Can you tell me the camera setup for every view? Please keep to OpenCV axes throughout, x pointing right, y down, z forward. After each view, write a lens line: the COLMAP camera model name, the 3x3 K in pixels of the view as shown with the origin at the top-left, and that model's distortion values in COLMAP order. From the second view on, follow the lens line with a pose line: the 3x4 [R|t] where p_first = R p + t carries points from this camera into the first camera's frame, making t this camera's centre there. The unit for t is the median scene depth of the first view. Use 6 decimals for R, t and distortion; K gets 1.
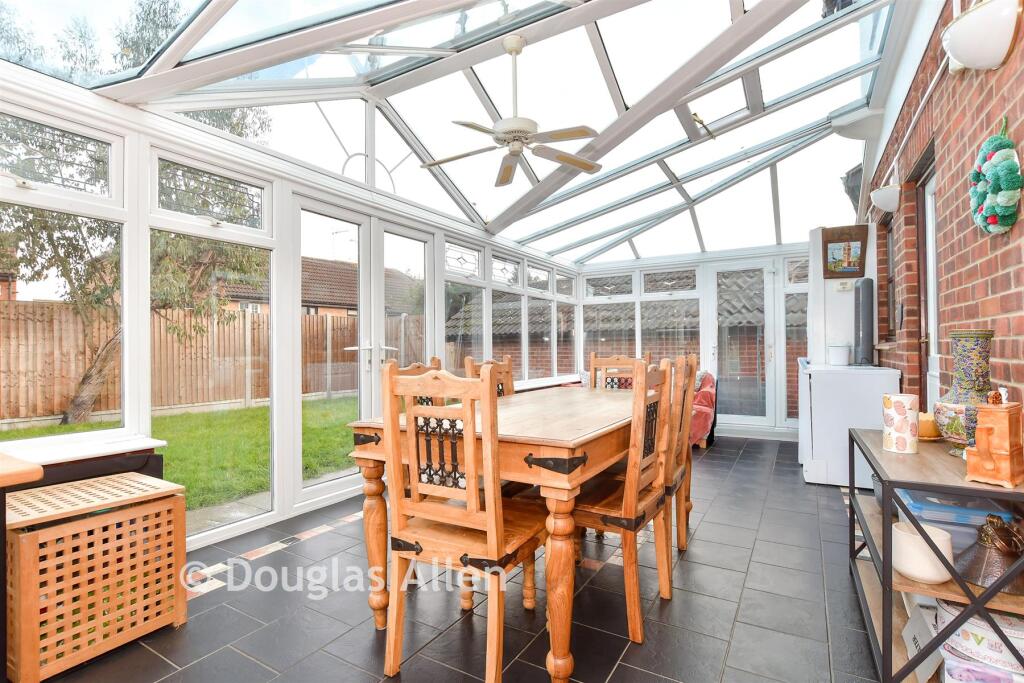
lens RADIAL K [[488.7, 0, 512.0], [0, 488.7, 341.5], [0, 0, 1]] dist [0.000715, 0.000051]
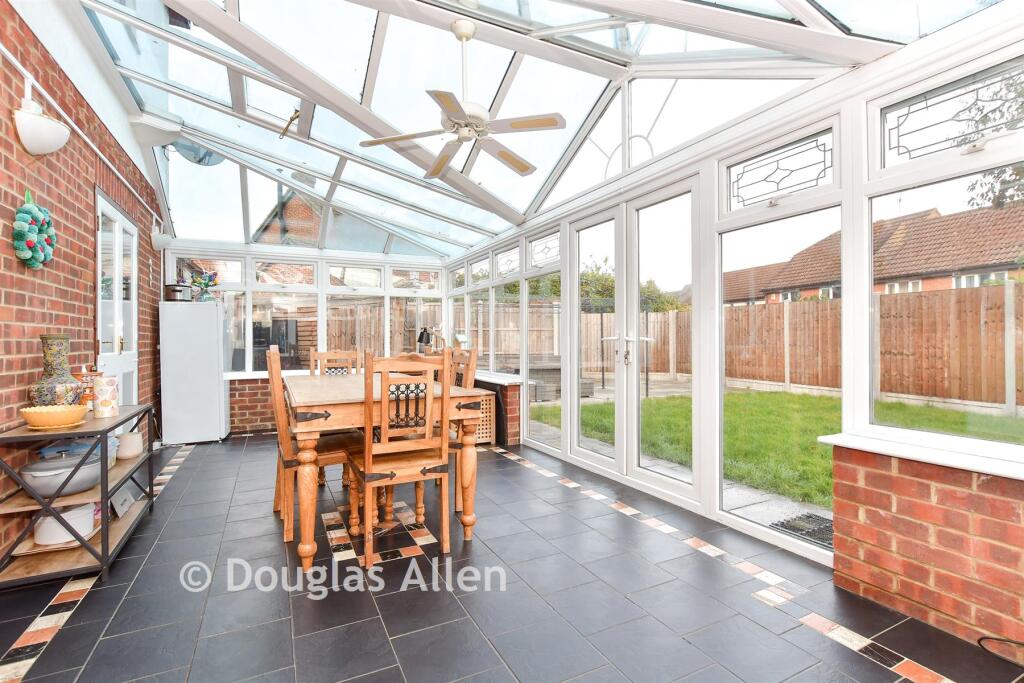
lens RADIAL K [[479.3, 0, 512.0], [0, 479.3, 341.5], [0, 0, 1]] dist [-0.000357, -0.000054]
pose [[-0.535819, 0.012189, -0.844245, 0.638863], [0.021448, 0.999770, 0.000822, 0.012371], [0.844061, -0.017667, -0.535957, 1.325724]]
